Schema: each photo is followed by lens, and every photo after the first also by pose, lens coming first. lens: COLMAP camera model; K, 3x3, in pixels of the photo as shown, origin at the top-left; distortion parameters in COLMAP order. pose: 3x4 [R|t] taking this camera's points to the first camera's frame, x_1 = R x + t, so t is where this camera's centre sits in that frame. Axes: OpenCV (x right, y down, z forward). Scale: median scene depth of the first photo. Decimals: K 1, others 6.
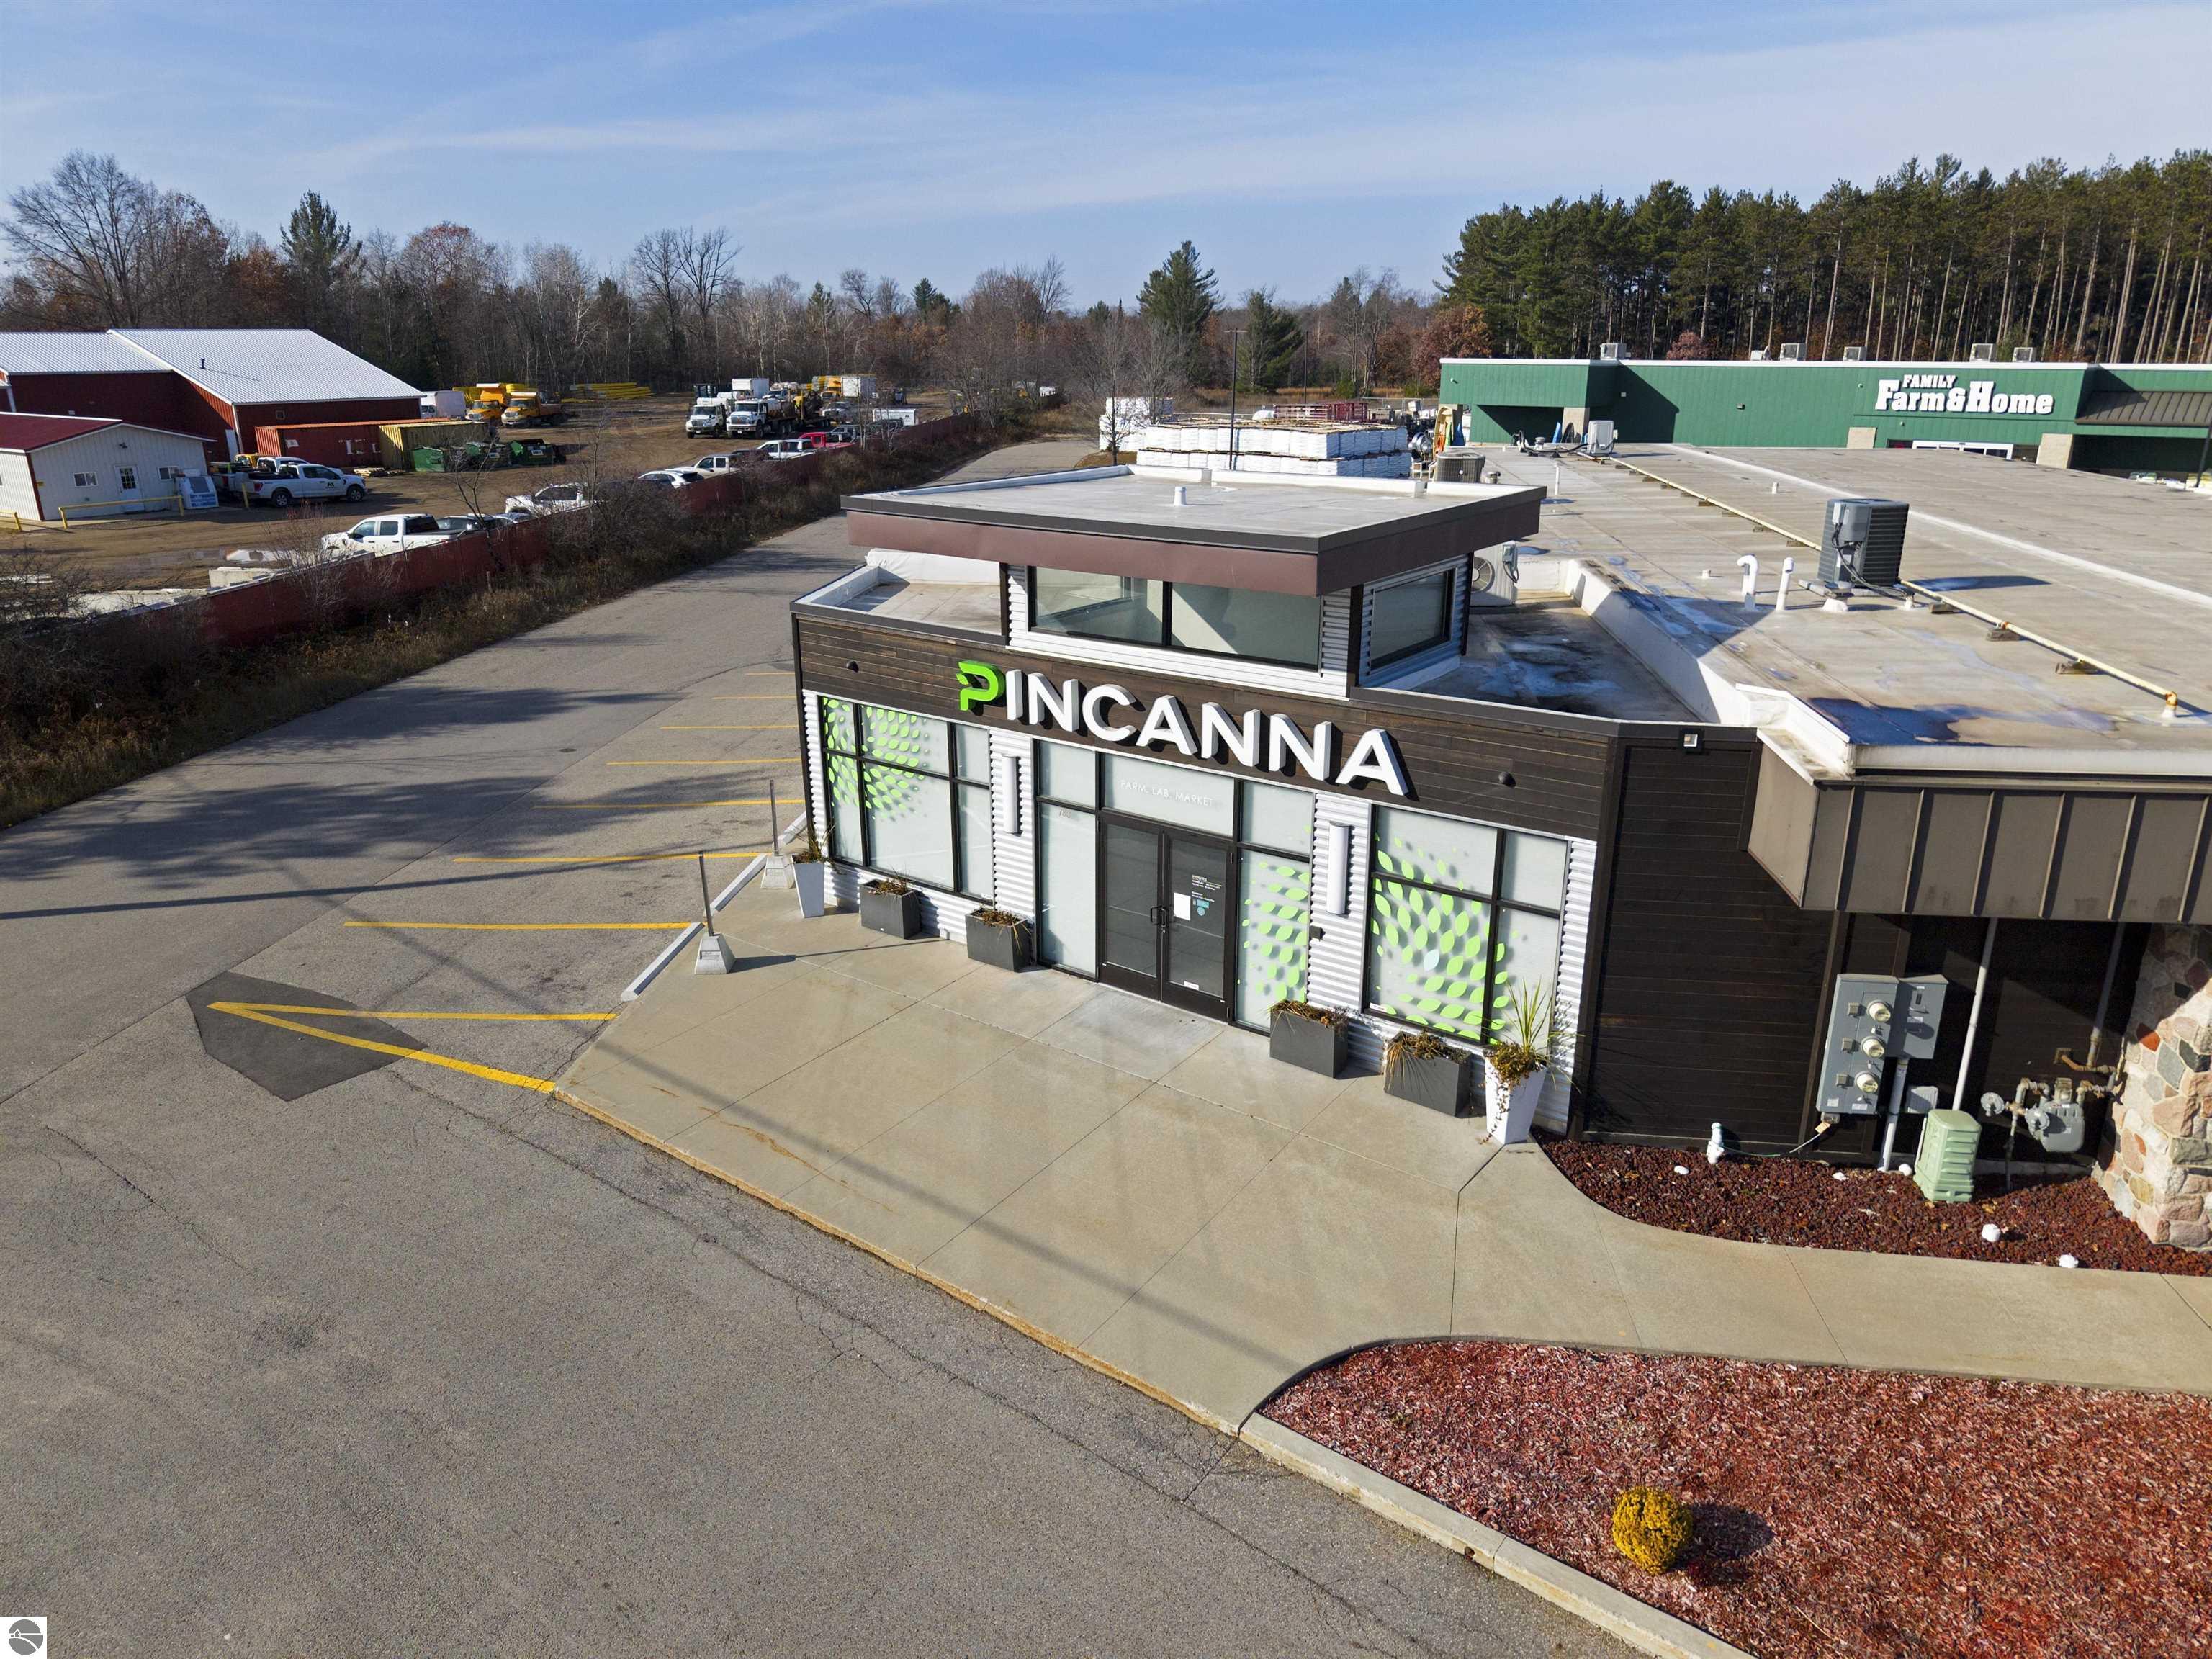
lens RADIAL K [[1481.8, 0, 1104.4], [0, 1481.8, 827.6], [0, 0, 1]] dist [0.006789, -0.002829]
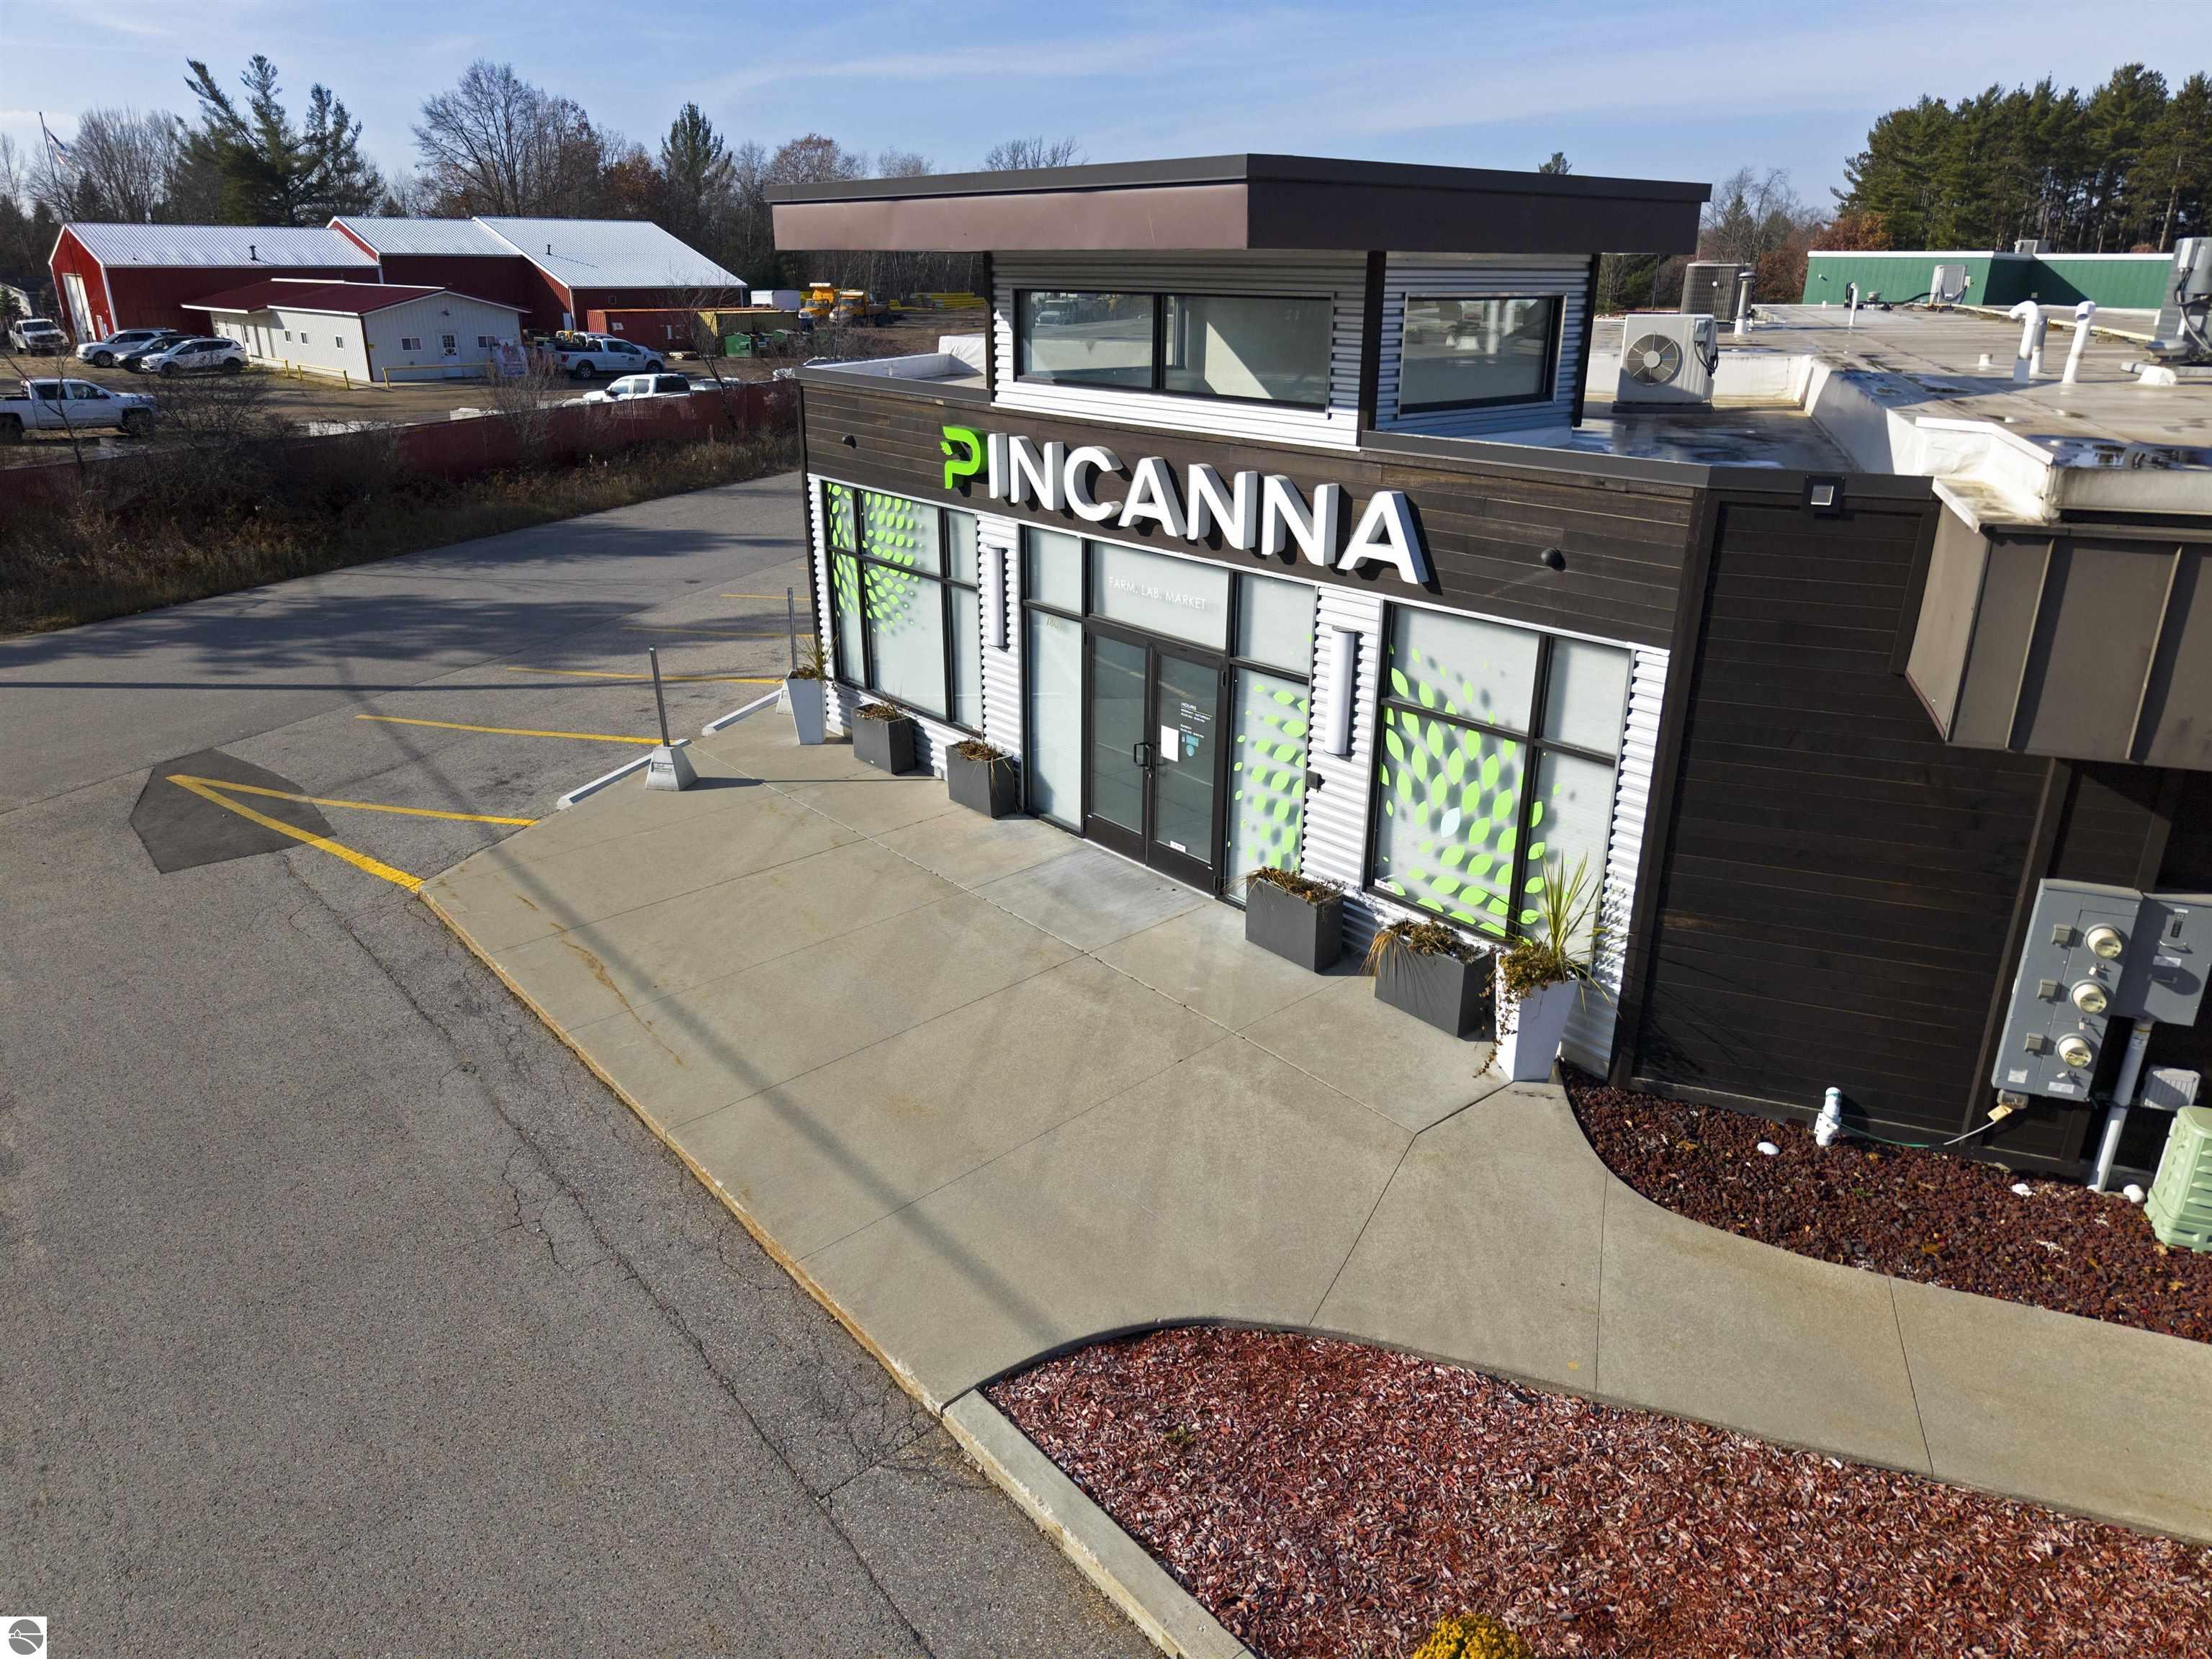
lens RADIAL K [[1481.8, 0, 1104.4], [0, 1481.8, 827.6], [0, 0, 1]] dist [0.006789, -0.002829]
pose [[0.973842, 0.088802, -0.209154, 0.192032], [-0.079933, 0.995520, 0.050499, 0.063876], [0.212701, -0.032460, 0.976578, 0.235875]]
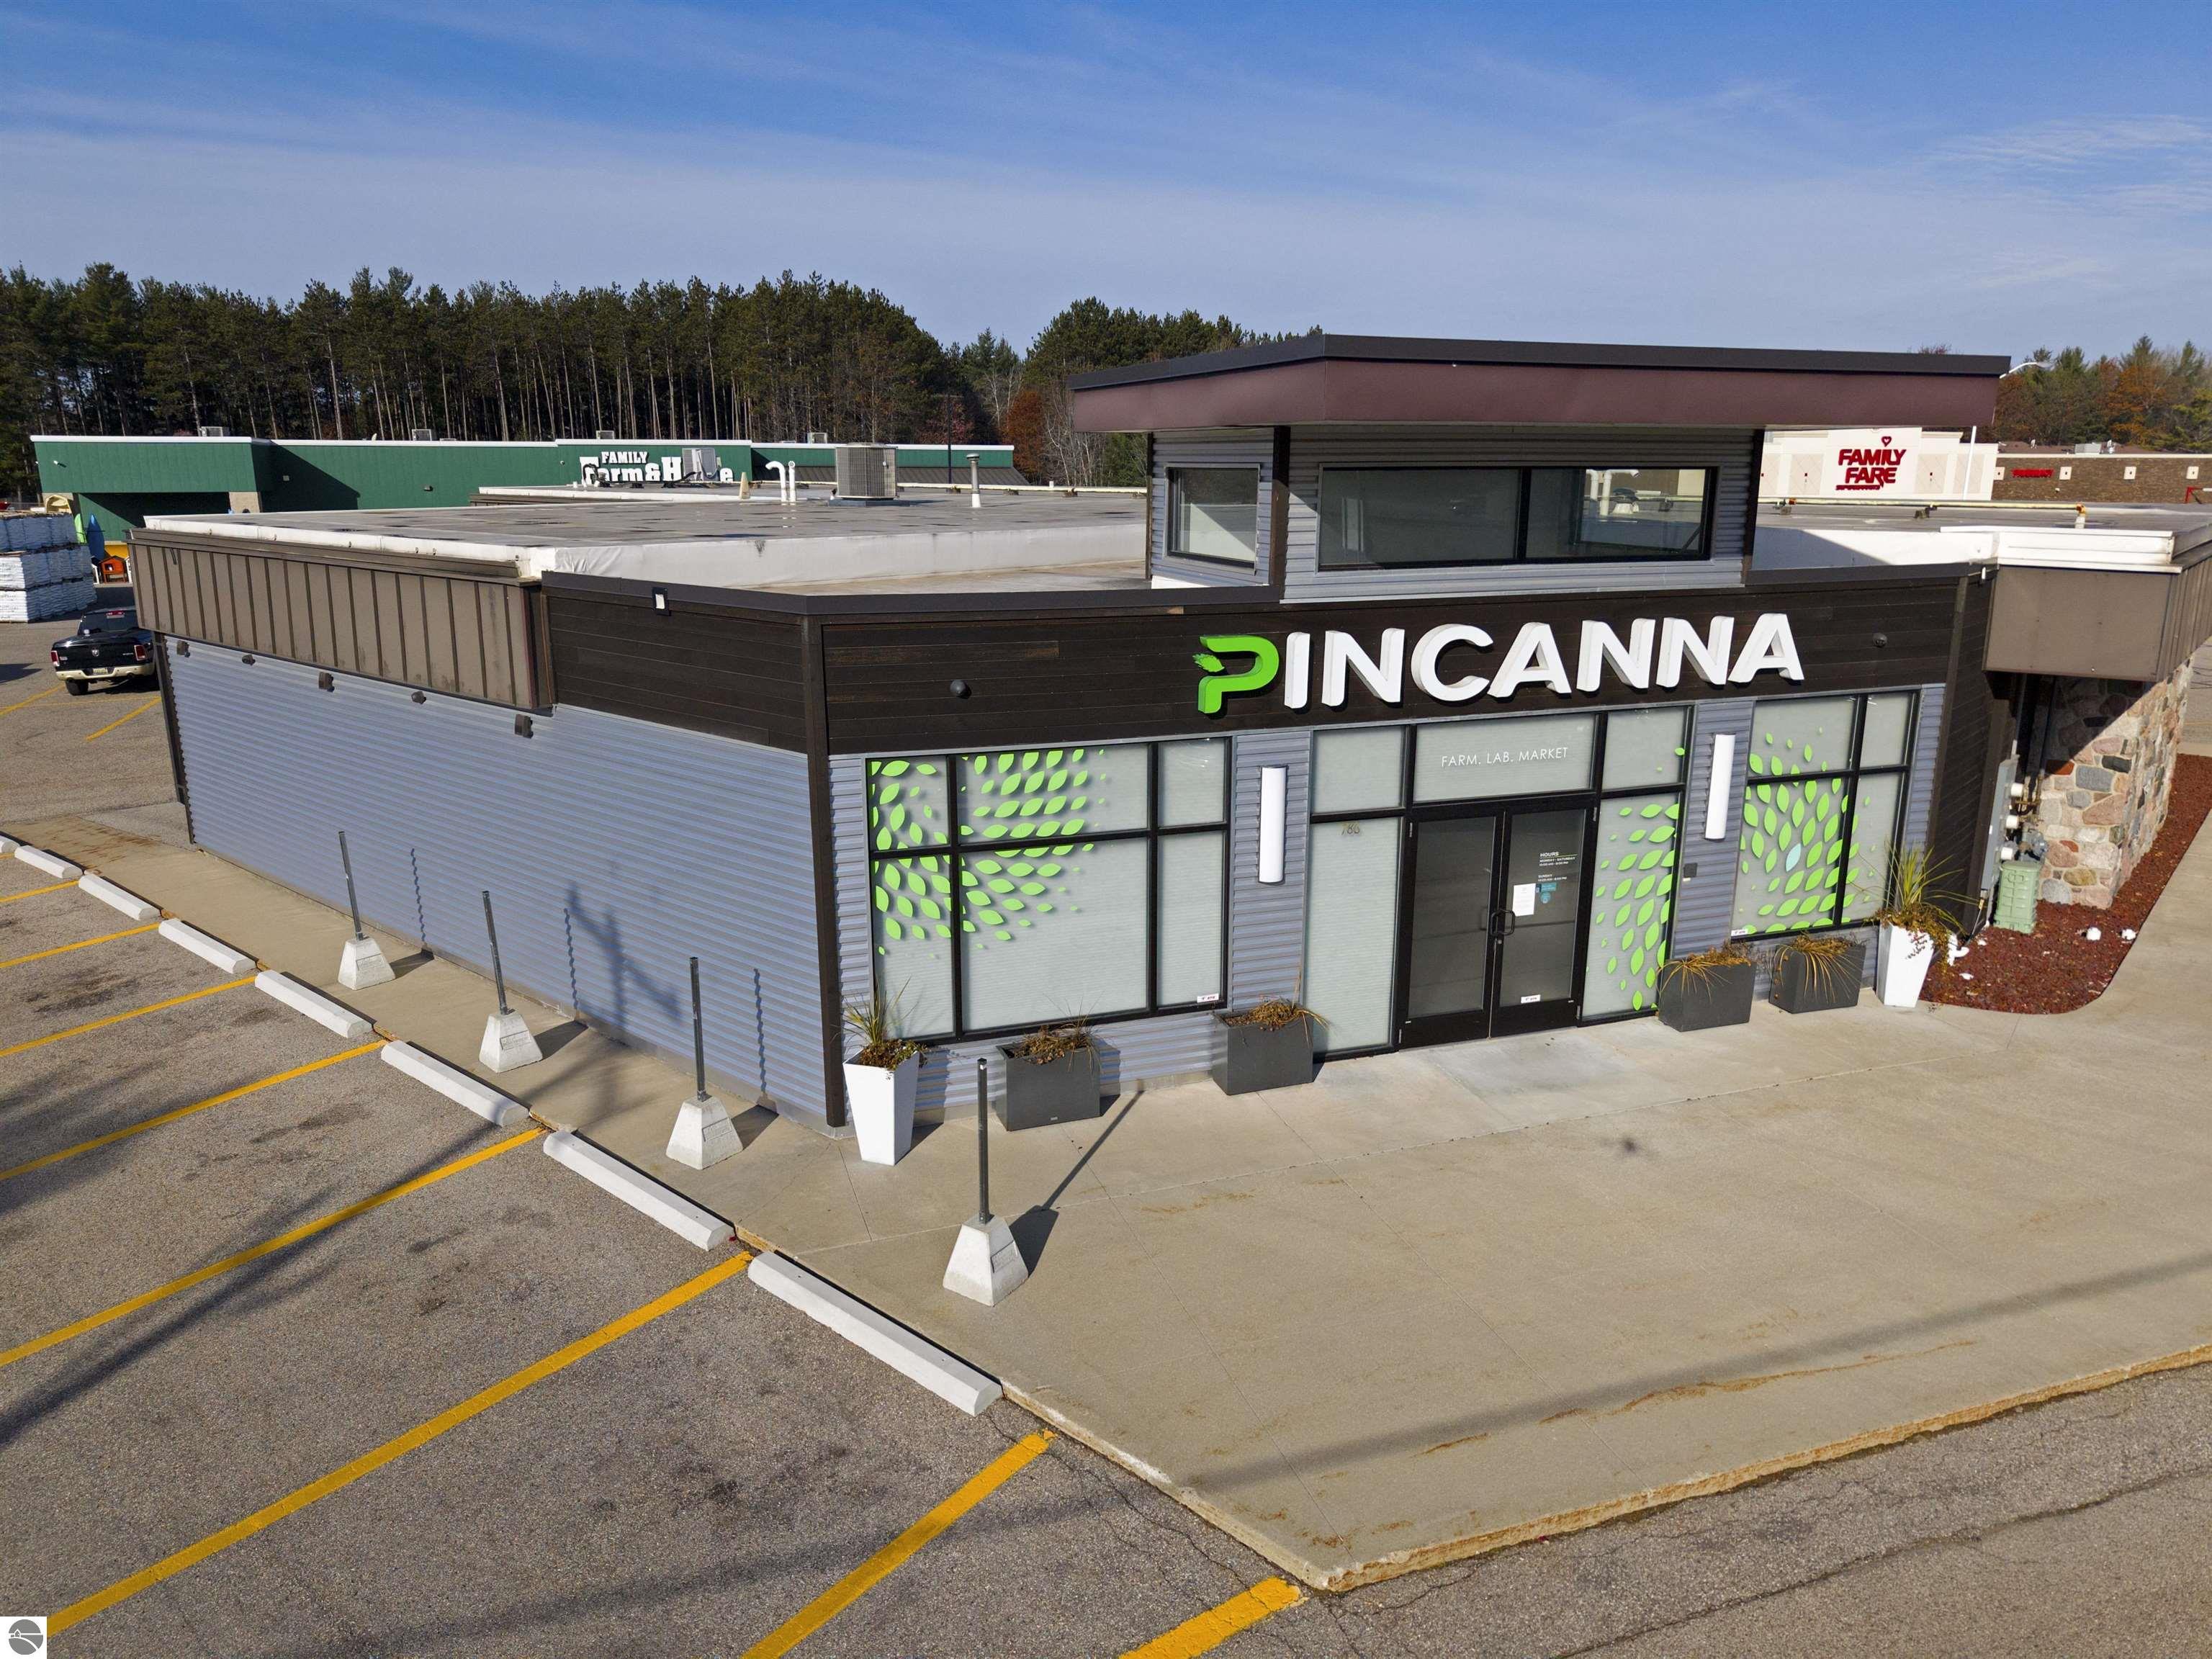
lens RADIAL K [[1481.8, 0, 1104.4], [0, 1481.8, 827.6], [0, 0, 1]] dist [0.006789, -0.002829]
pose [[0.556551, -0.196998, 0.807120, -0.715960], [0.259039, 0.964200, 0.056717, -0.087236], [-0.789399, 0.177510, 0.587656, 0.730164]]
